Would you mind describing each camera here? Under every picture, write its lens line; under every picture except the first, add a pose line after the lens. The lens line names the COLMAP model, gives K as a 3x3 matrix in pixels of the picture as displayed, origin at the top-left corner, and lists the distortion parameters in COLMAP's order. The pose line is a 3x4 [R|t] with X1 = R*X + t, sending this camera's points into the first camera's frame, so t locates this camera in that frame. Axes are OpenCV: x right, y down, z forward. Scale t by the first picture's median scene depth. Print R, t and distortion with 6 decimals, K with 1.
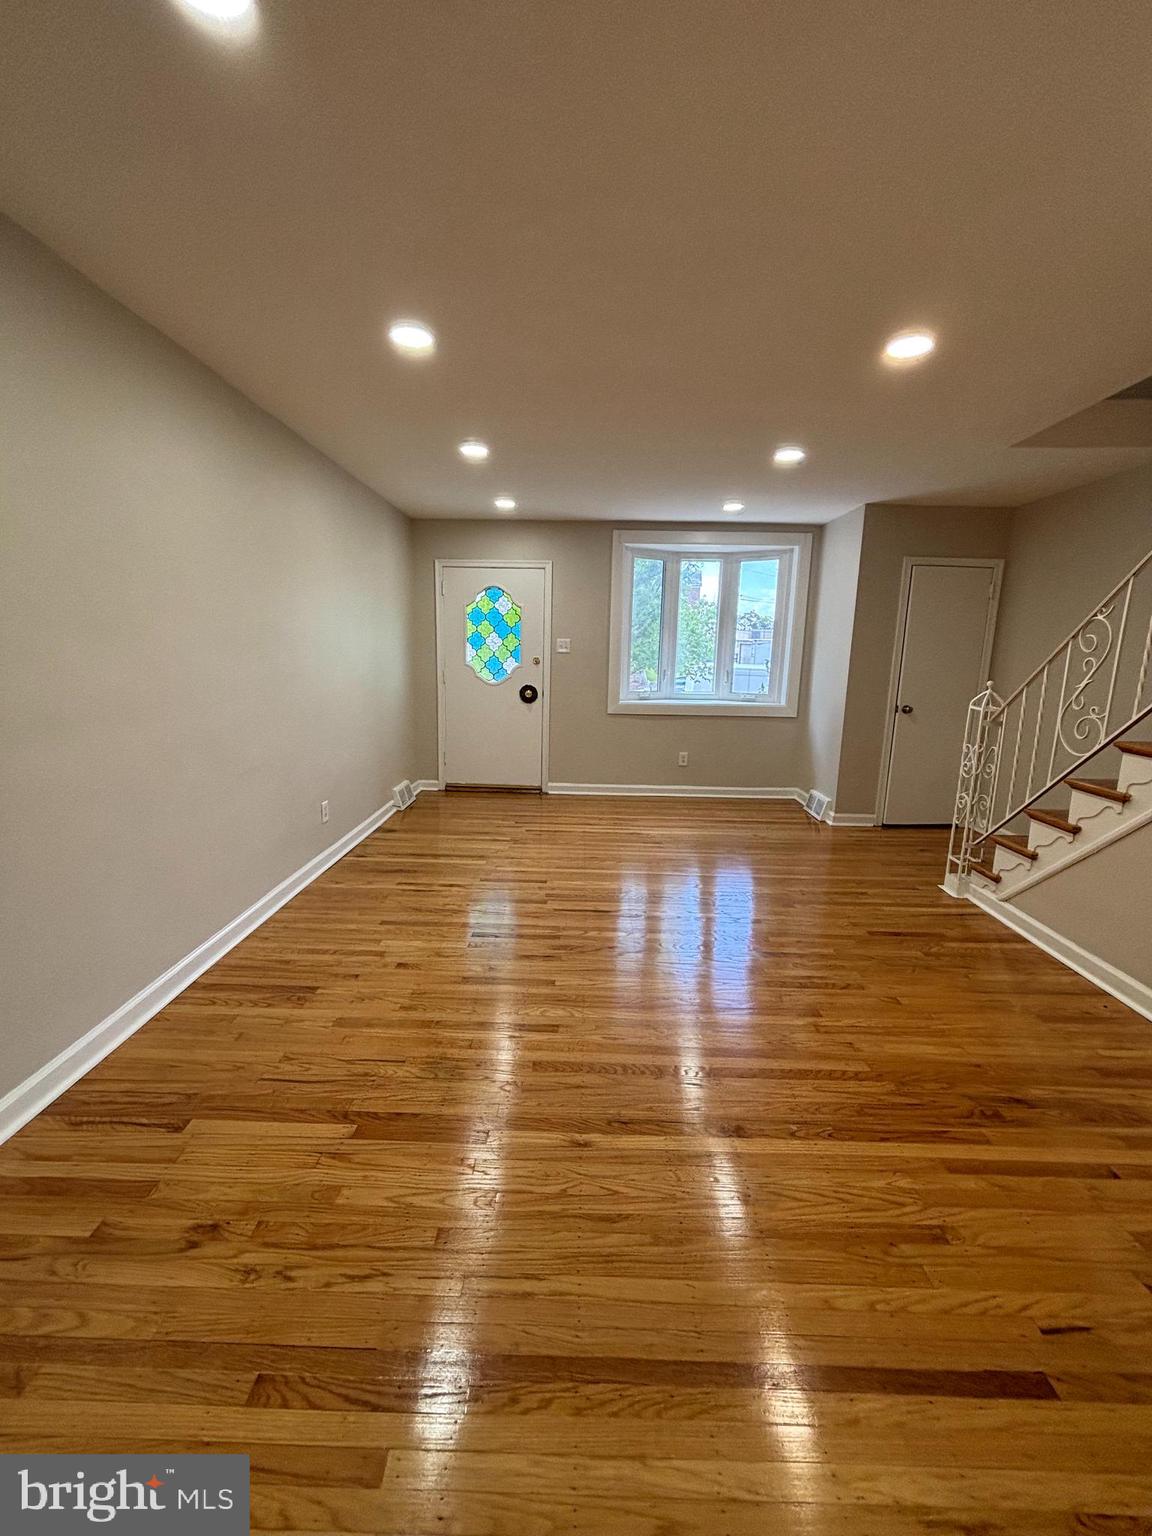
lens RADIAL K [[620.0, 0, 573.4], [0, 620.0, 764.9], [0, 0, 1]] dist [-0.001355, 0.000404]
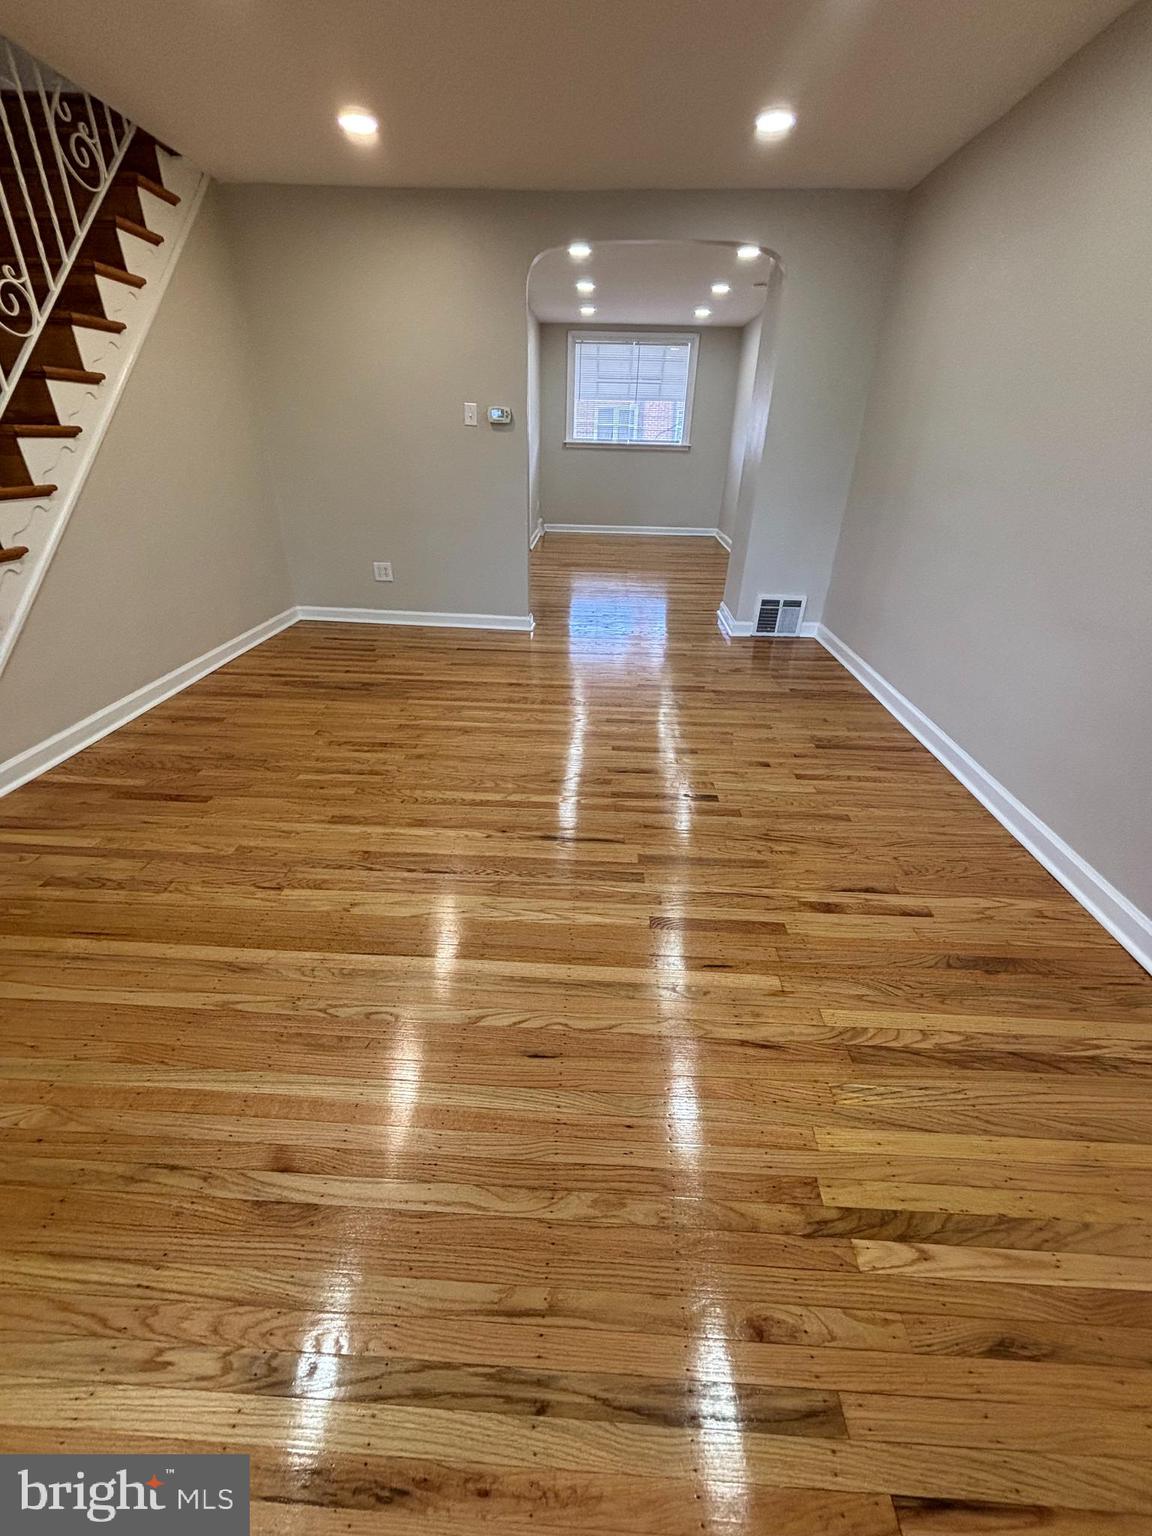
lens RADIAL K [[628.0, 0, 577.5], [0, 628.0, 762.1], [0, 0, 1]] dist [0.007235, 0.000610]
pose [[-0.998742, -0.050141, 0.000042, 0.026169], [-0.039308, 0.783477, 0.620176, -0.271300], [-0.031129, 0.619394, -0.784463, 1.604948]]
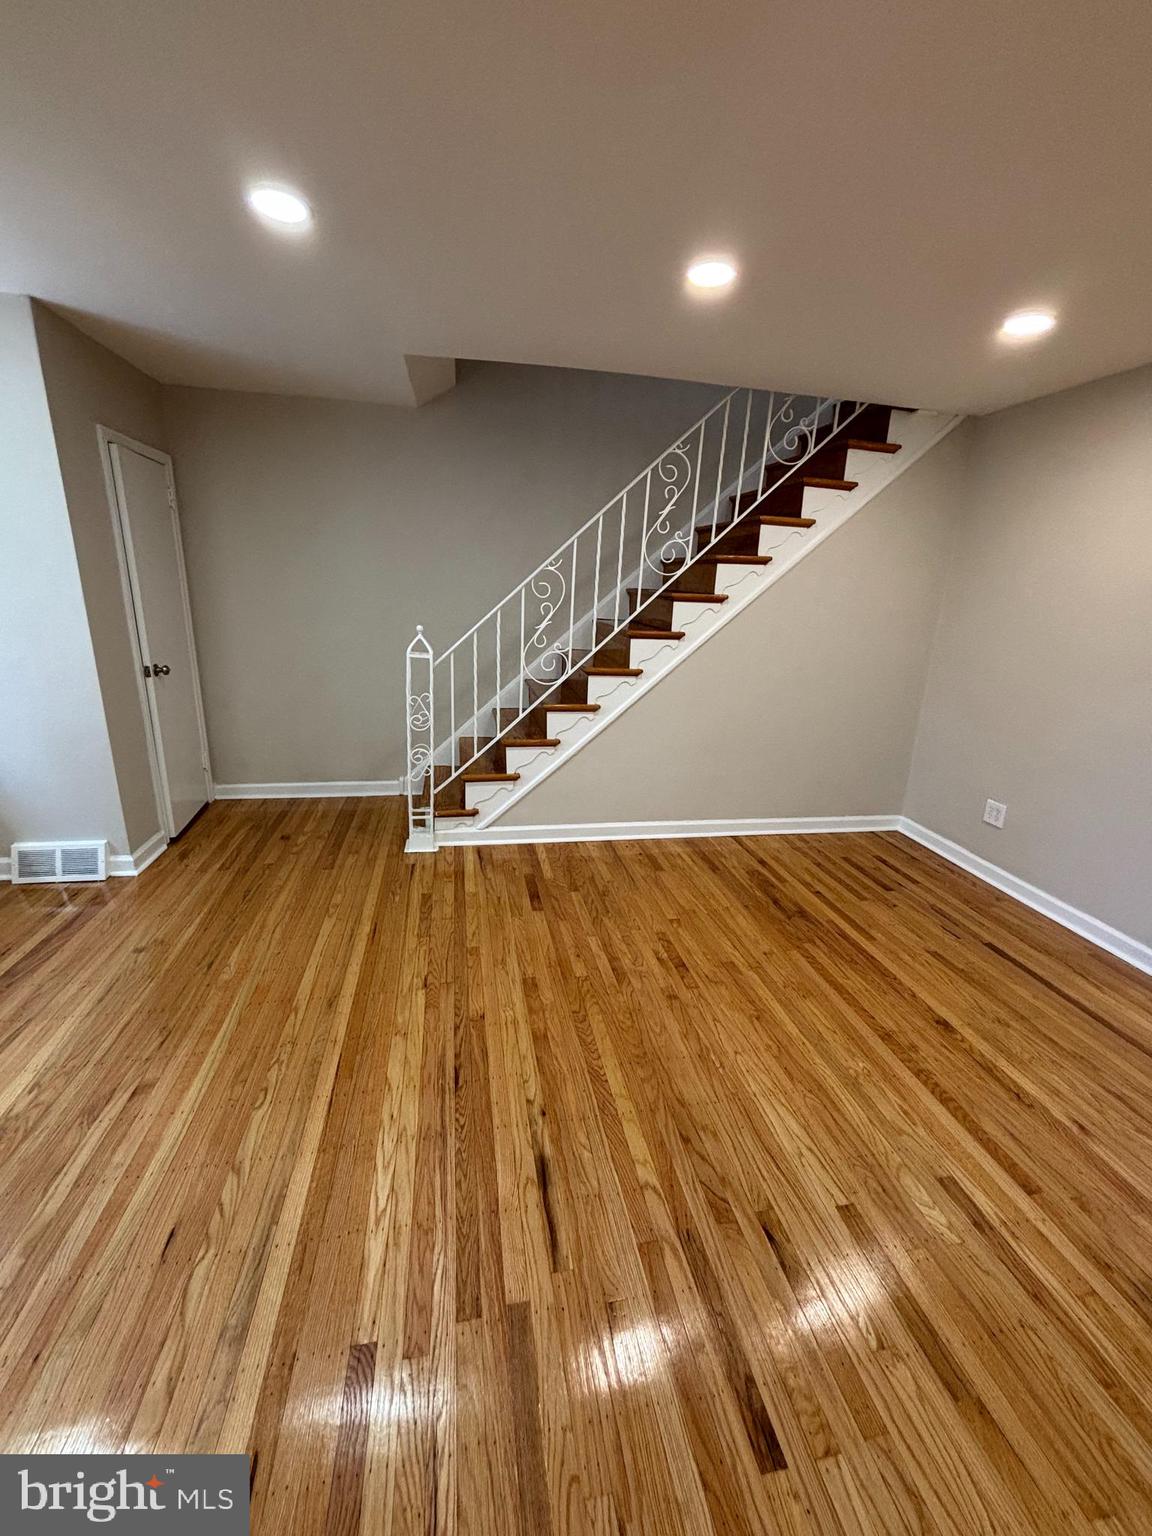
lens RADIAL K [[620.0, 0, 573.4], [0, 620.0, 764.9], [0, 0, 1]] dist [-0.001355, 0.000404]
pose [[-0.205942, -0.299011, 0.931762, -0.347029], [0.138063, 0.933770, 0.330170, -0.240530], [-0.968776, 0.196638, -0.151021, 1.069345]]
